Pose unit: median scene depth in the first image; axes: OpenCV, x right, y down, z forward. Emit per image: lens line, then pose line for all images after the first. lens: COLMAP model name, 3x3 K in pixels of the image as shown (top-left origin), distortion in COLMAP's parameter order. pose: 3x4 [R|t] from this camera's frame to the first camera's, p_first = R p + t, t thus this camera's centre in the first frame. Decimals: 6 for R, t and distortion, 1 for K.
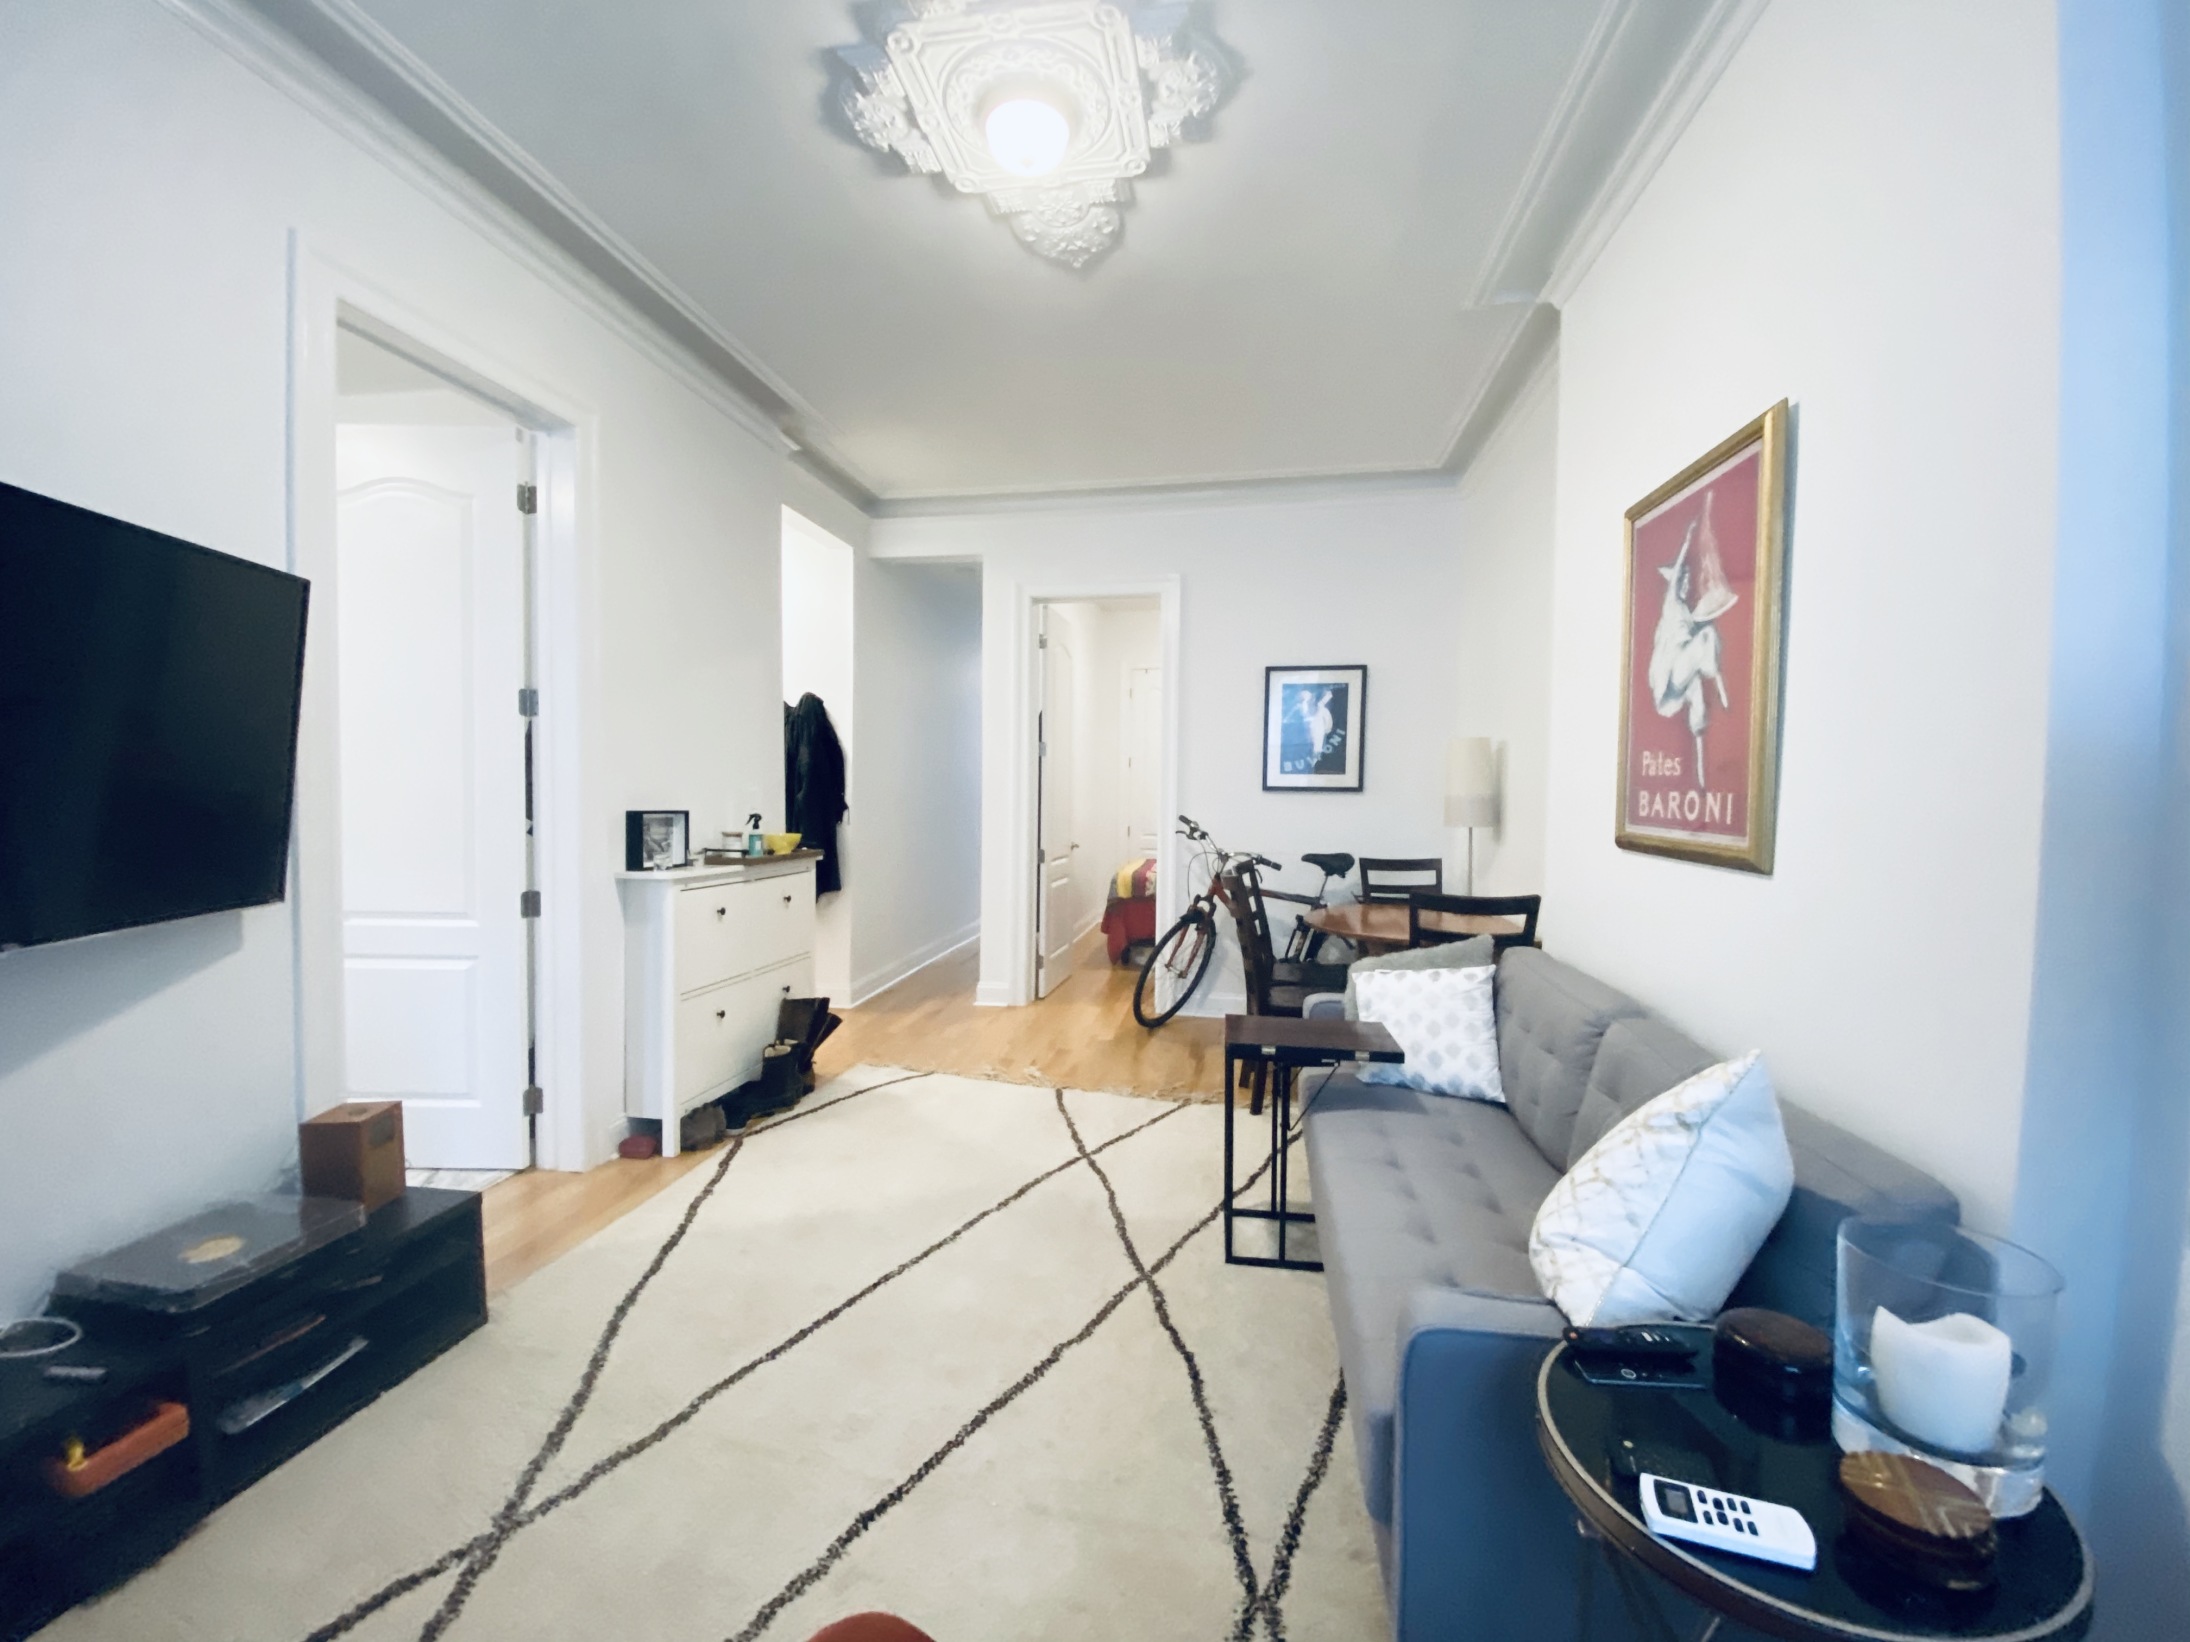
lens RADIAL K [[877.8, 0, 1095.0], [0, 877.8, 821.0], [0, 0, 1]] dist [0.024114, -0.023000]
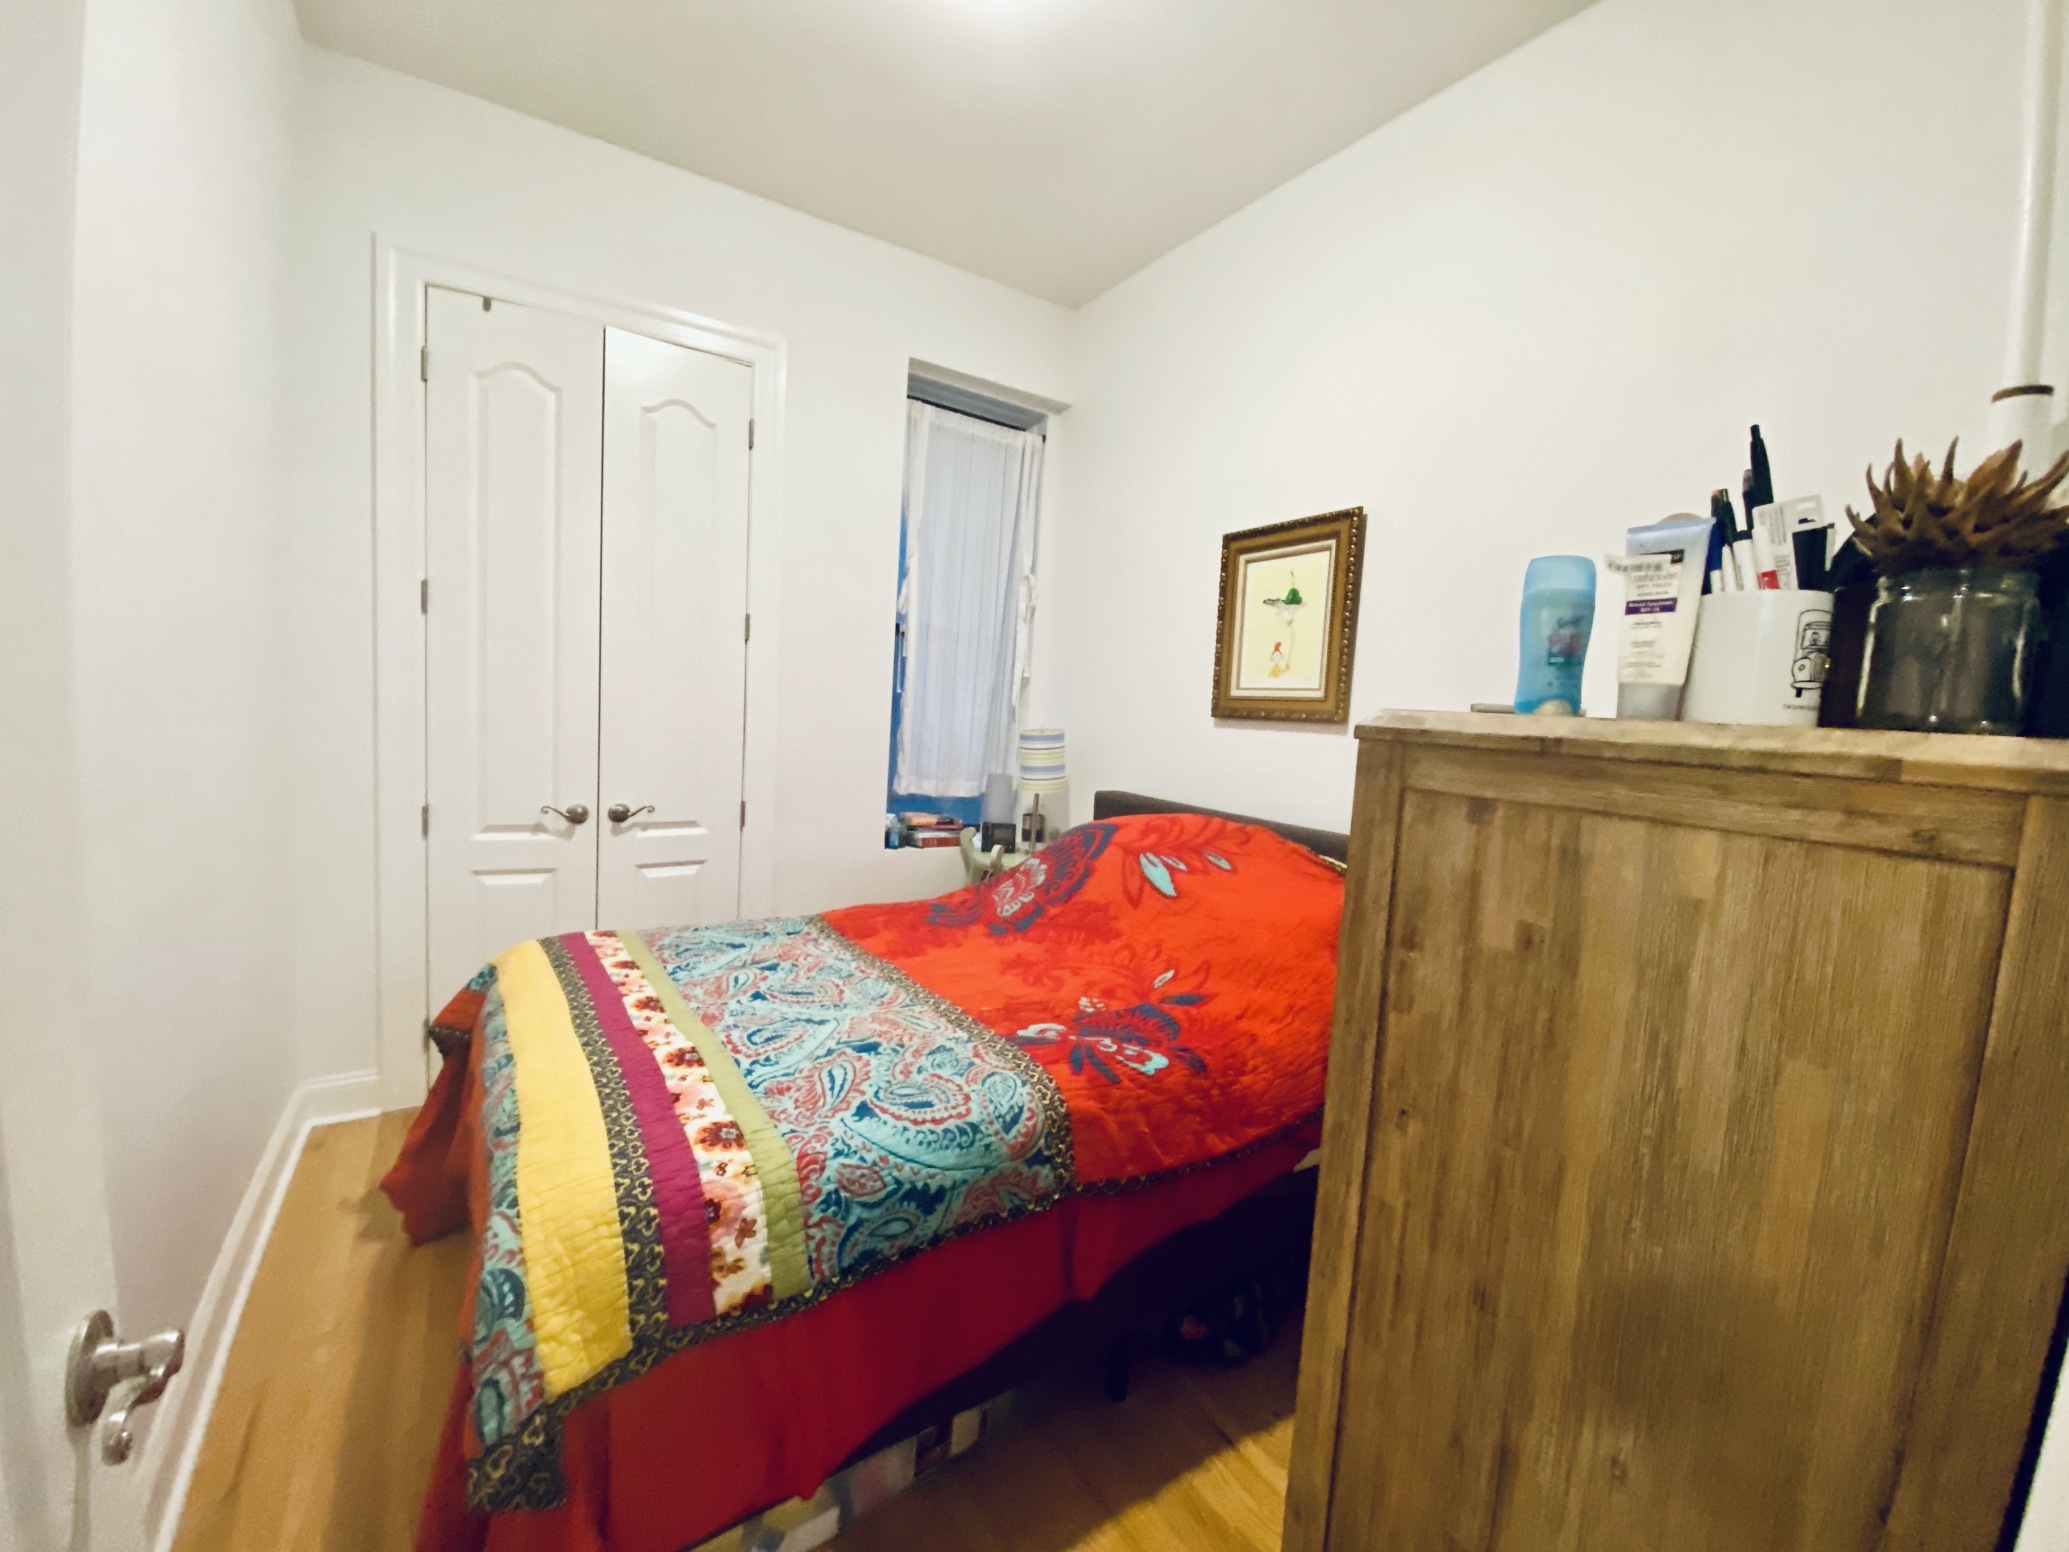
lens RADIAL K [[829.3, 0, 1034.5], [0, 829.3, 776.0], [0, 0, 1]] dist [0.024114, -0.023000]
pose [[0.723843, -0.031081, 0.689265, -0.011610], [-0.024561, 0.997191, 0.070759, -0.045764], [-0.689528, -0.068147, 0.721046, 1.001888]]
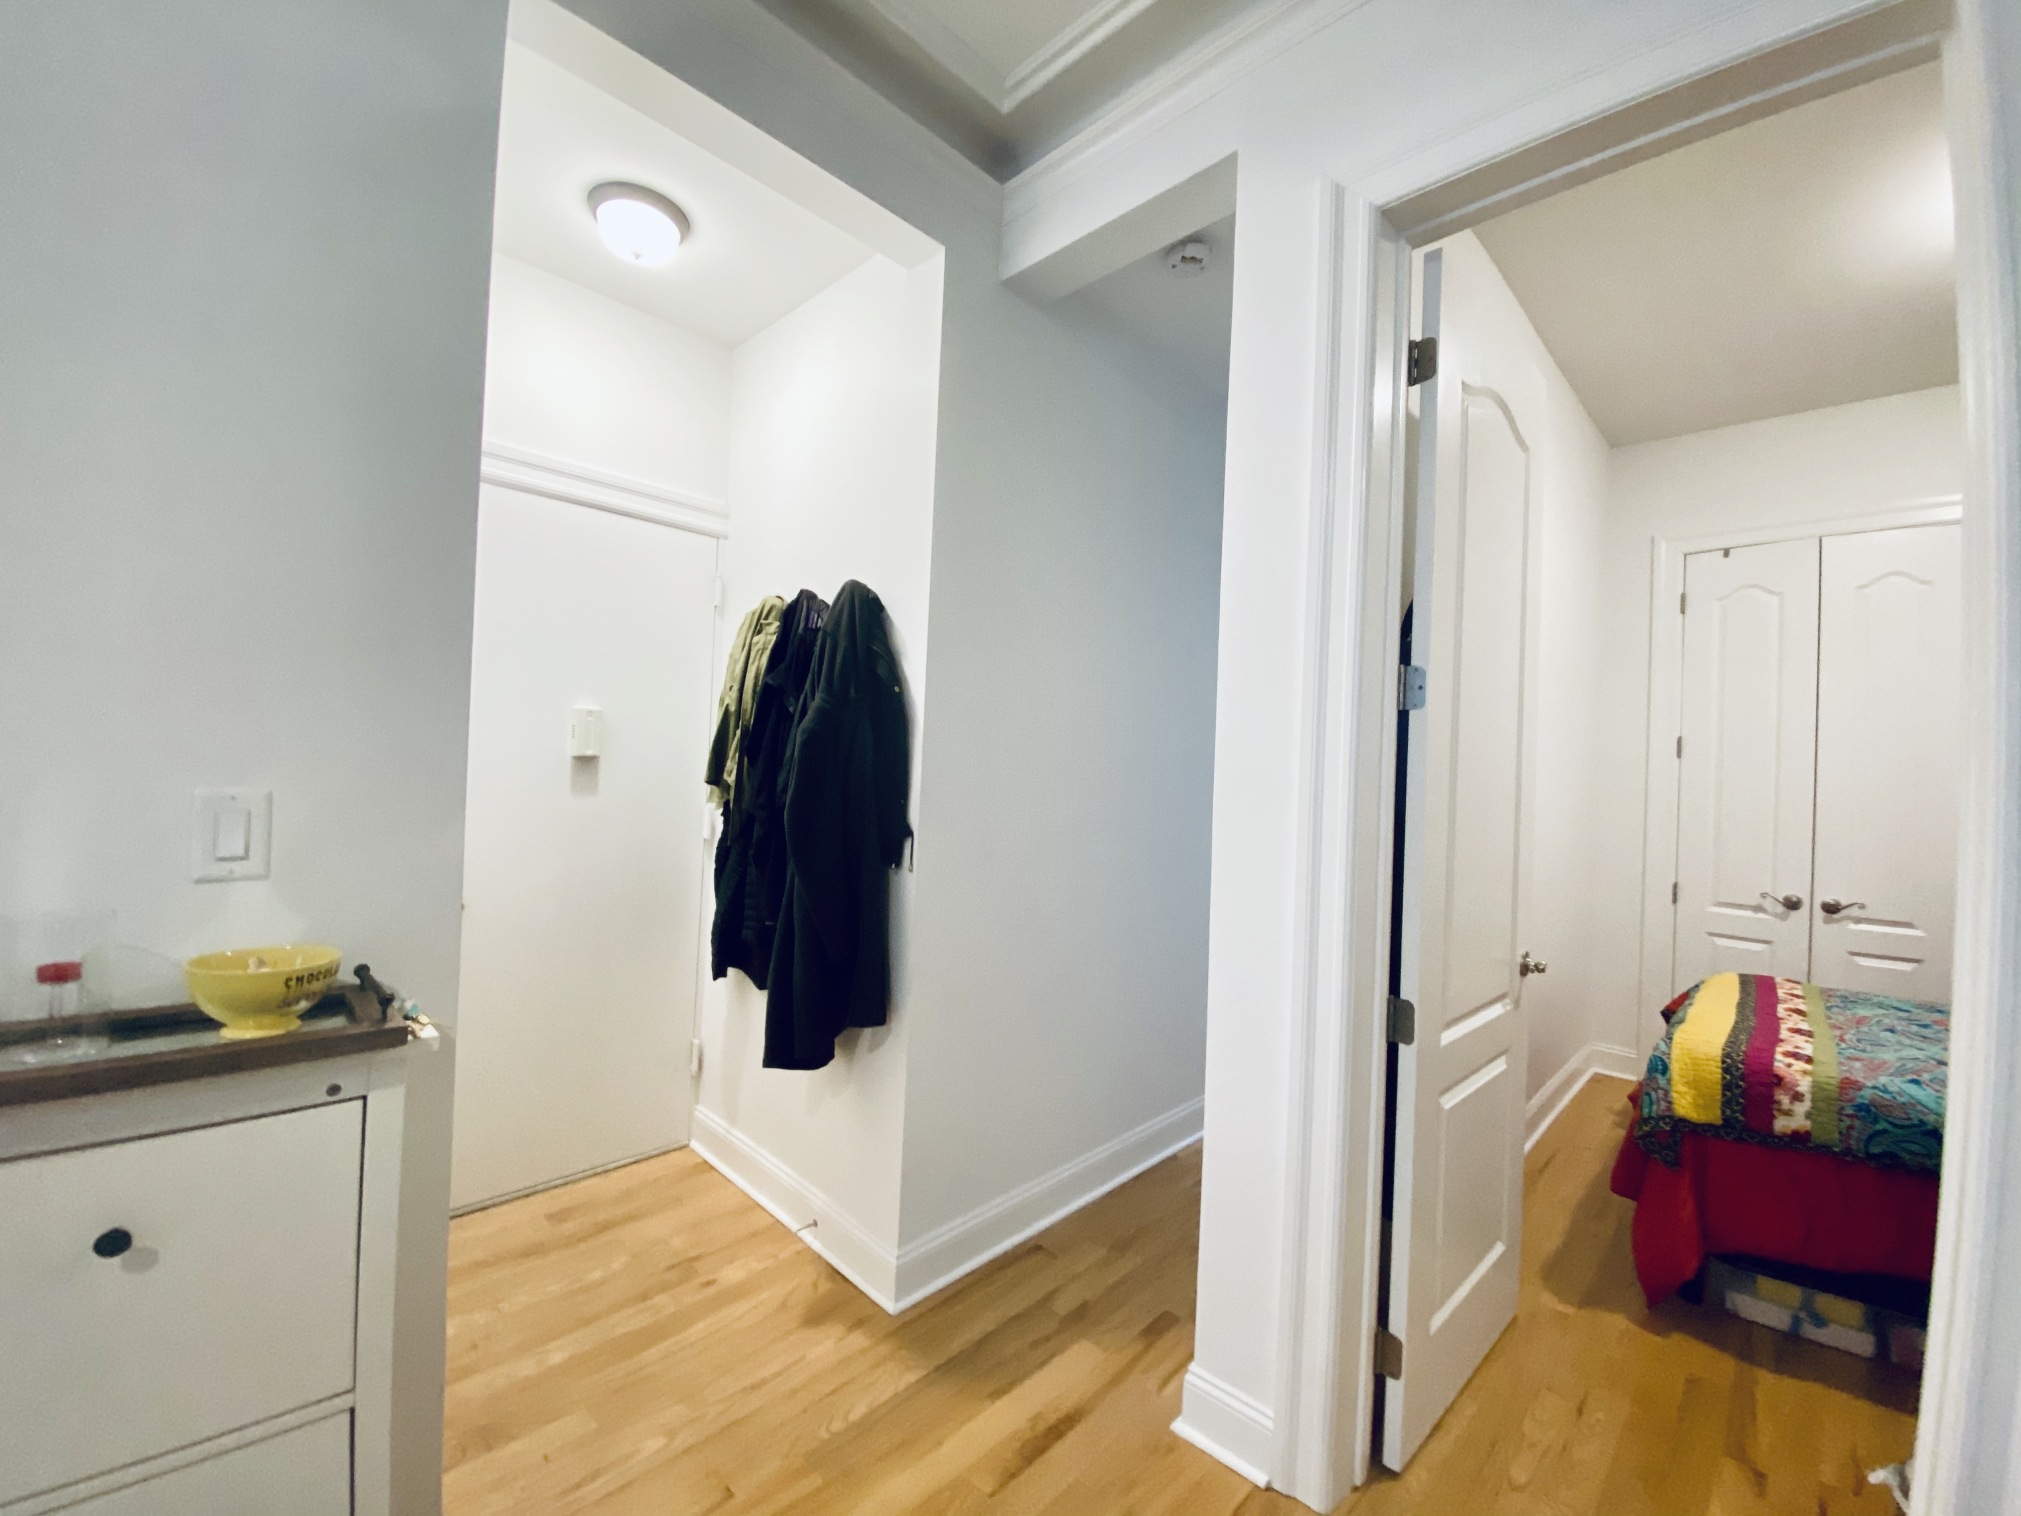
lens RADIAL K [[810.1, 0, 1010.5], [0, 810.1, 758.0], [0, 0, 1]] dist [0.024114, -0.023000]
pose [[0.824291, 0.010980, -0.566060, -0.011678], [-0.045282, 0.997888, -0.046583, -0.036126], [0.564353, 0.064030, 0.823047, 0.679631]]
